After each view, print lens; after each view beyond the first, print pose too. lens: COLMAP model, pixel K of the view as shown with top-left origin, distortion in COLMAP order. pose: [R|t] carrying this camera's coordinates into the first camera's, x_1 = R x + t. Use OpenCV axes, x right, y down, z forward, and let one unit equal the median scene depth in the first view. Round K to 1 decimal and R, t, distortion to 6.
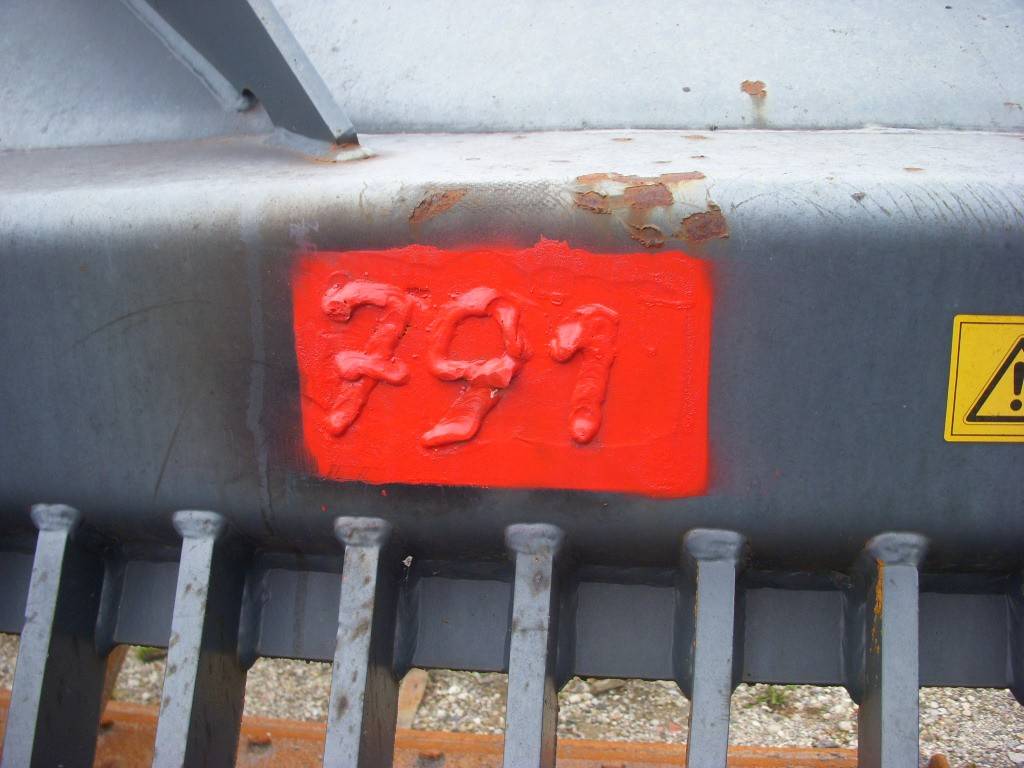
lens RADIAL K [[1125.6, 0, 512.0], [0, 1125.6, 384.0], [0, 0, 1]] dist [-0.067973, -0.009428]
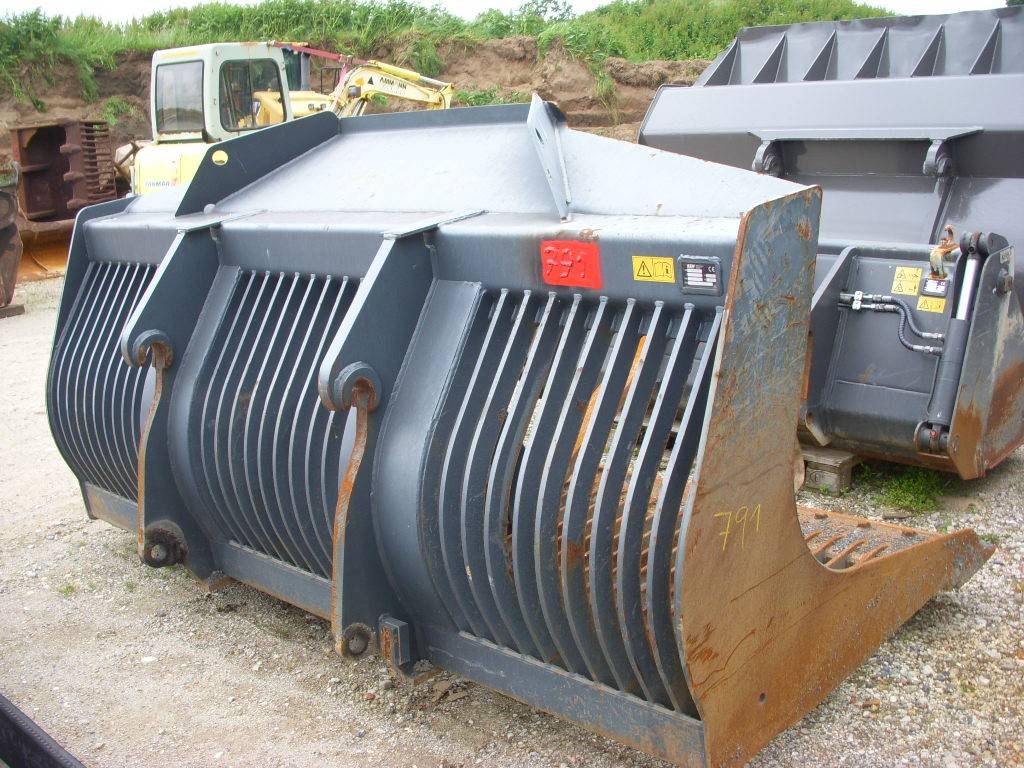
lens RADIAL K [[1125.6, 0, 512.0], [0, 1125.6, 384.0], [0, 0, 1]] dist [-0.067973, -0.009428]
pose [[0.840472, 0.105717, -0.531442, 2.614374], [-0.094768, 0.994345, 0.047925, 0.321559], [0.533503, 0.010084, 0.845738, -3.628336]]
